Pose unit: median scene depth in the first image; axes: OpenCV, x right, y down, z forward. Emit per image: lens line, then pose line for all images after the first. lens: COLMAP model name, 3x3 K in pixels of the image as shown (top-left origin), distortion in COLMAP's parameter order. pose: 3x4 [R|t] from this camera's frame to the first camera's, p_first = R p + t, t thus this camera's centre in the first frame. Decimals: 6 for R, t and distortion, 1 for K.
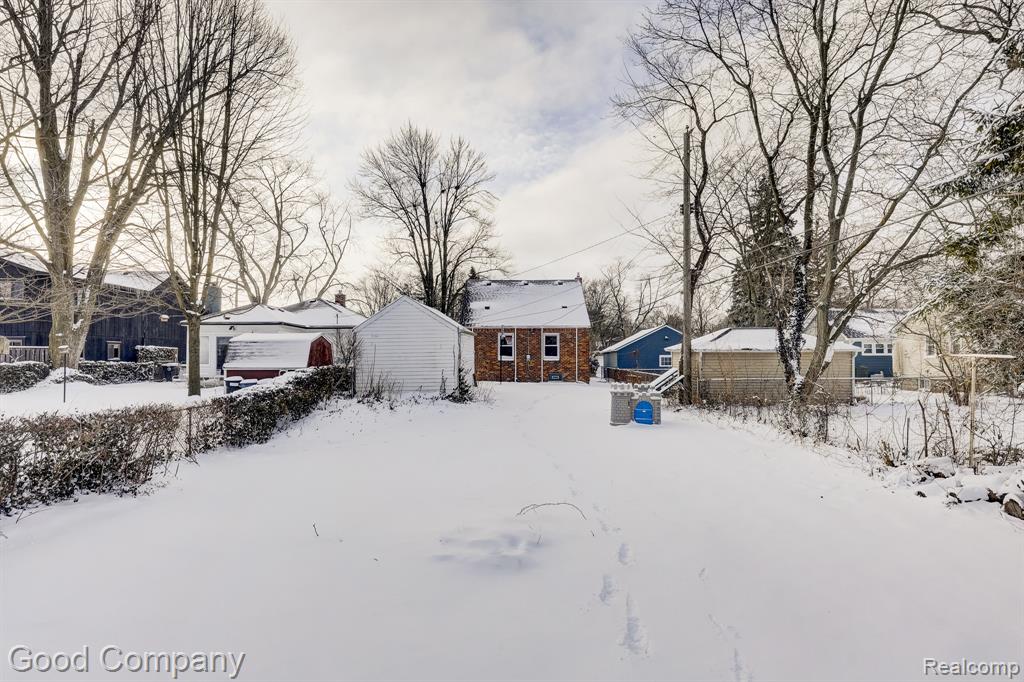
lens RADIAL K [[528.0, 0, 512.2], [0, 528.0, 335.5], [0, 0, 1]] dist [-0.000218, -0.000002]
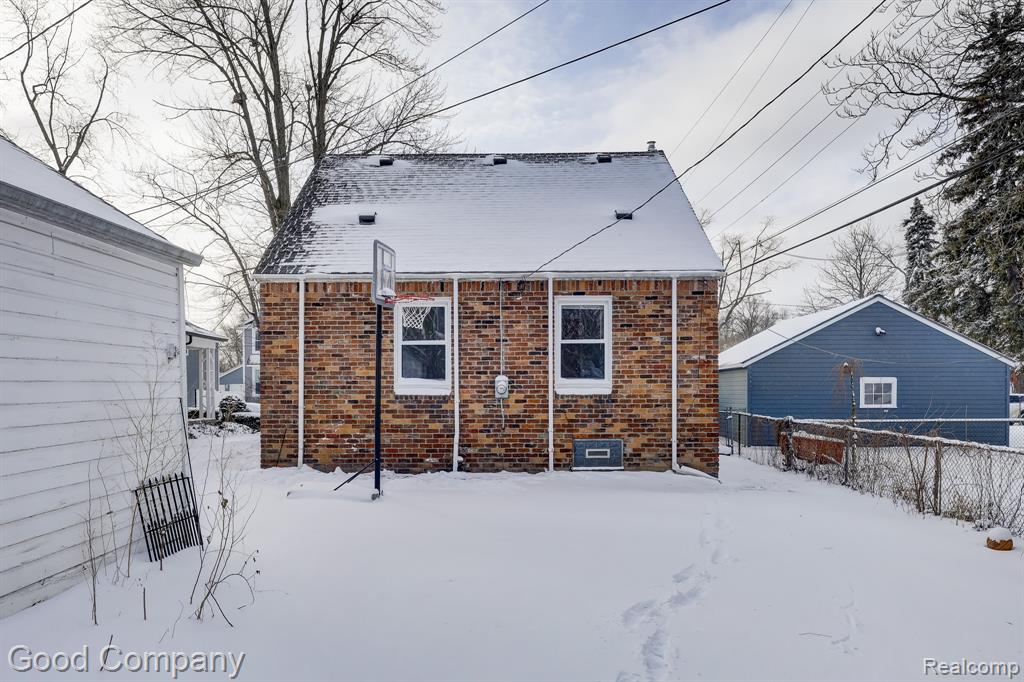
lens RADIAL K [[785.7, 0, 512.8], [0, 785.7, 343.7], [0, 0, 1]] dist [0.004441, 0.000426]
pose [[0.999825, -0.003506, 0.018360, 0.028527], [0.003750, 0.999905, -0.013245, 0.025698], [-0.018312, 0.013311, 0.999744, 0.580200]]
